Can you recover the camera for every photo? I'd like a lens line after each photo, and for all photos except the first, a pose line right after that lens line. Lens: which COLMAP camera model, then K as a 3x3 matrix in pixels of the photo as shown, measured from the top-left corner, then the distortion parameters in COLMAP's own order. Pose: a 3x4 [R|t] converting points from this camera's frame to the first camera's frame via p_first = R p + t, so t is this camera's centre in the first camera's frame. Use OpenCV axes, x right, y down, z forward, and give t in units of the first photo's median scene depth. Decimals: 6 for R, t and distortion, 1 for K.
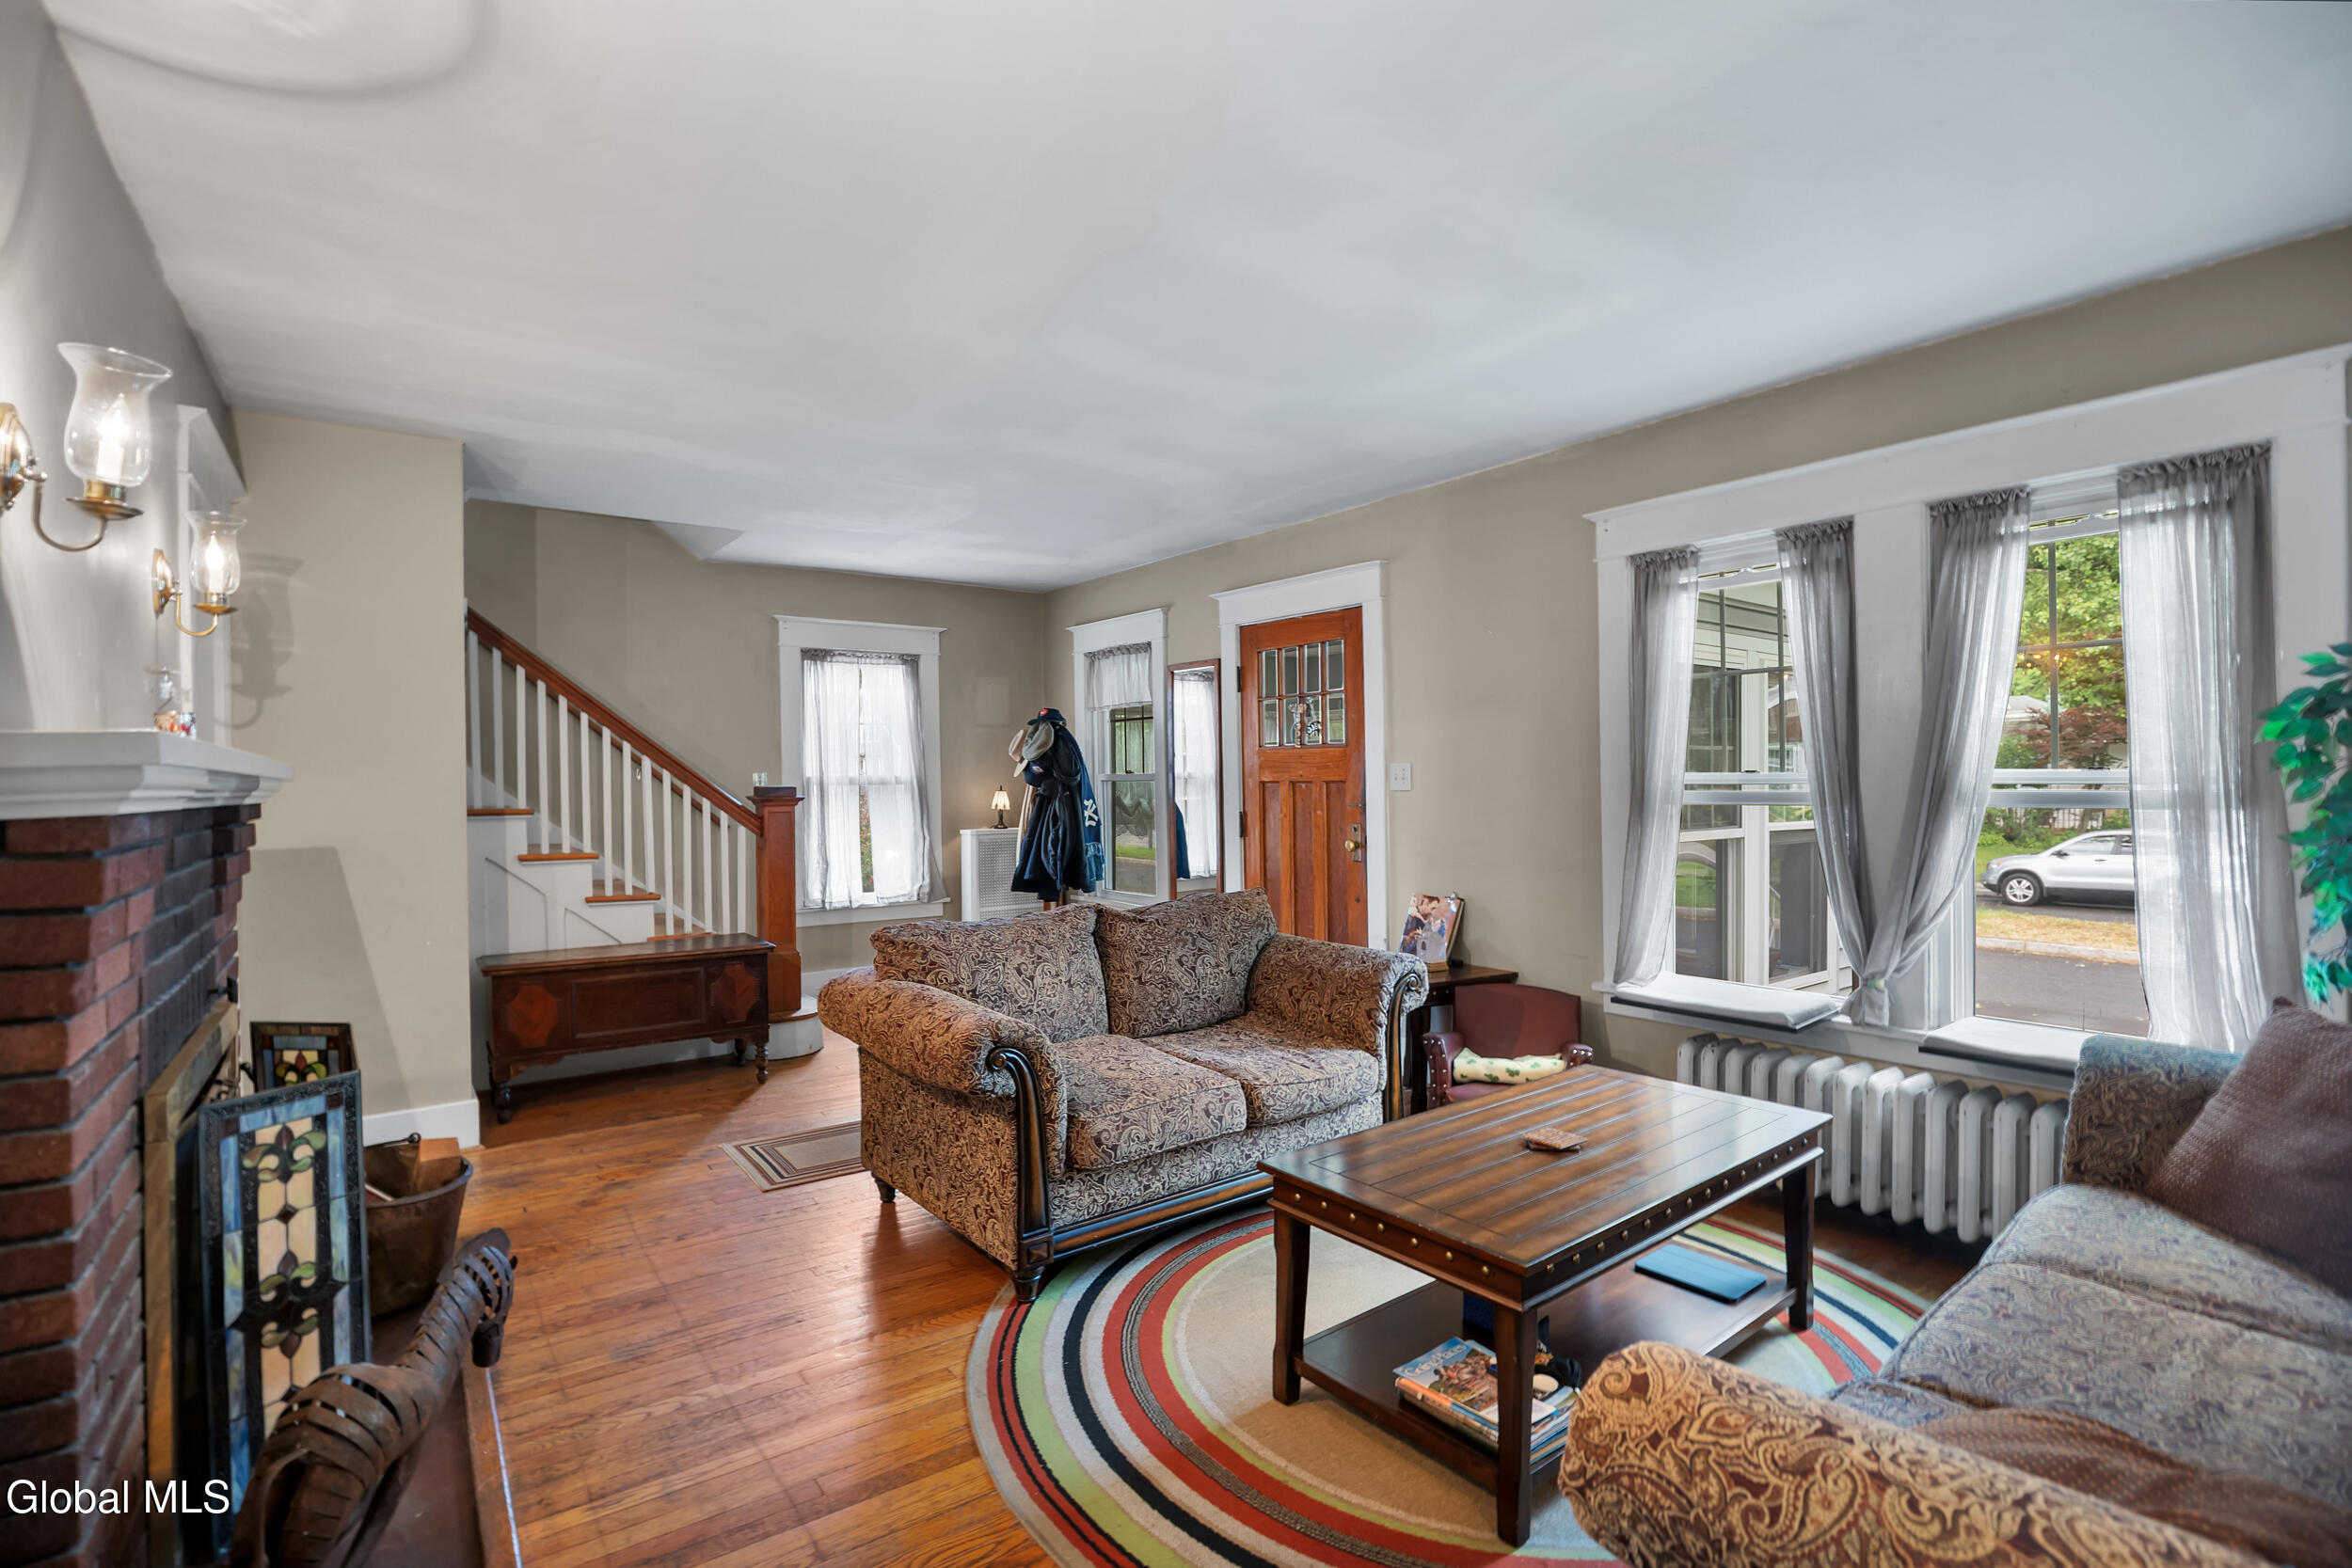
lens RADIAL K [[1112.7, 0, 1197.8], [0, 1112.7, 791.4], [0, 0, 1]] dist [-0.033302, 0.005427]
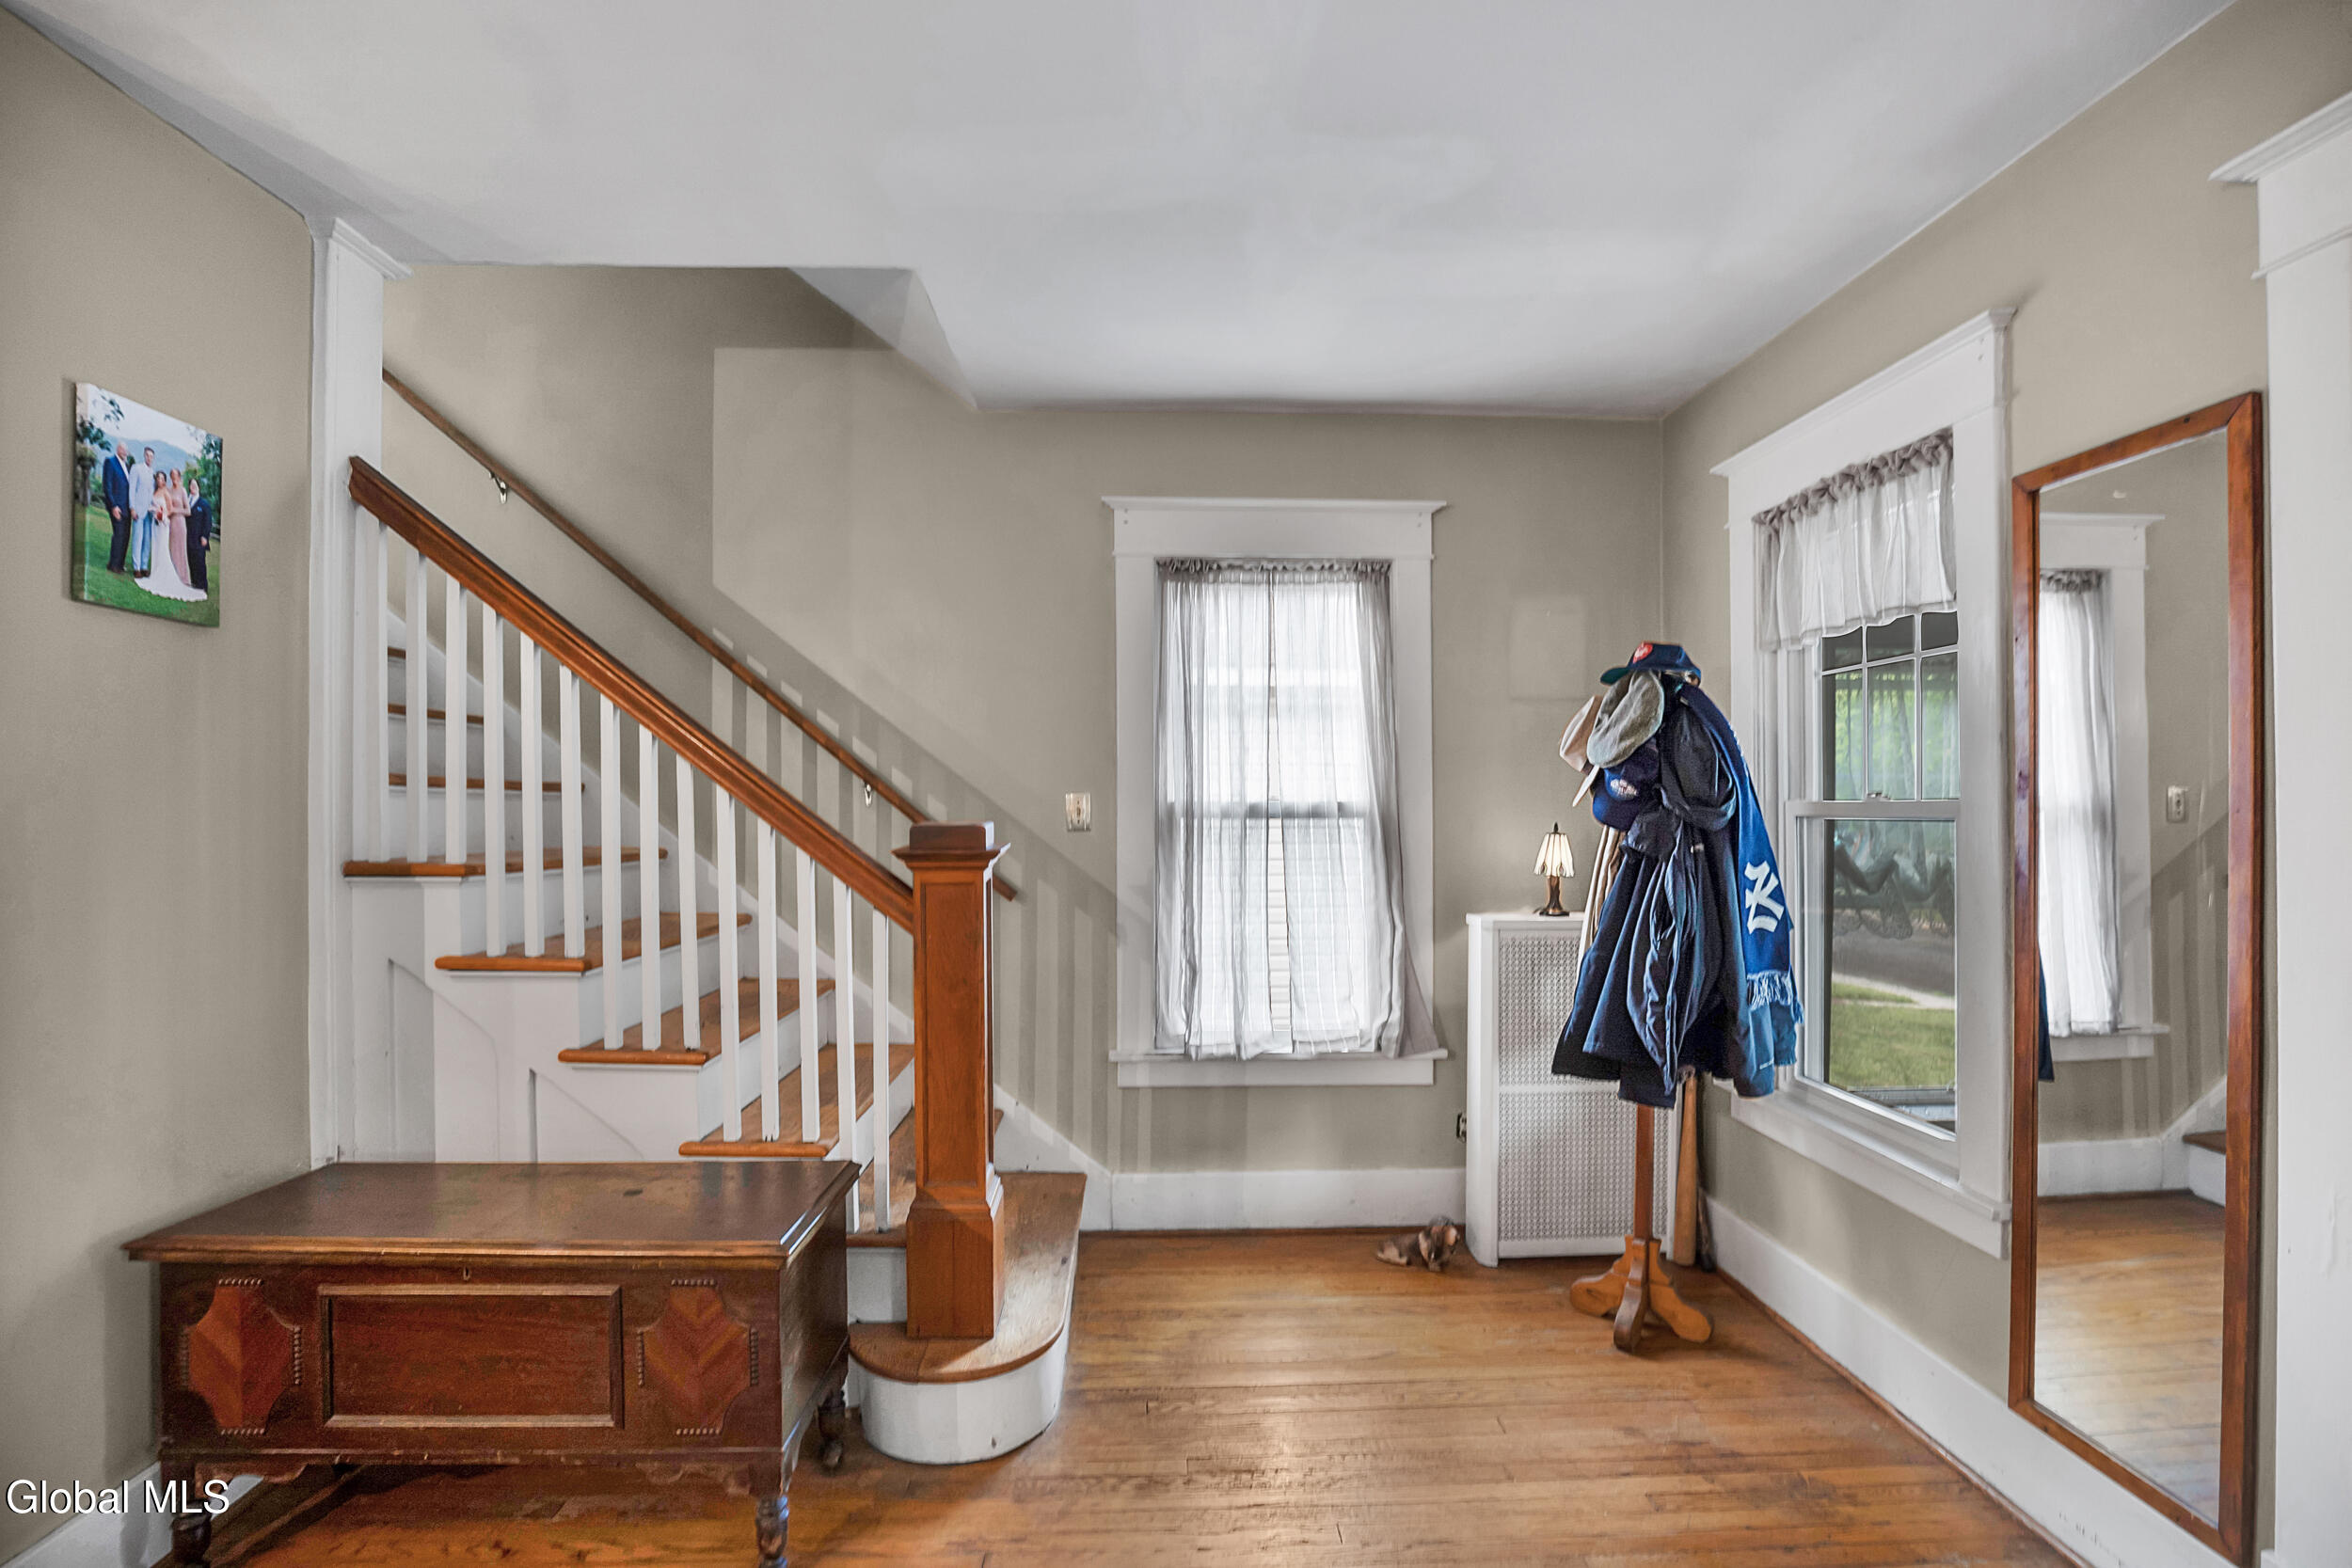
lens RADIAL K [[1112.7, 0, 1182.3], [0, 1112.7, 804.8], [0, 0, 1]] dist [-0.033302, 0.005427]
pose [[0.822347, 0.009441, -0.568907, -0.043195], [-0.013472, 0.999905, -0.002881, -0.010051], [0.568826, 0.010033, 0.822397, 0.557589]]
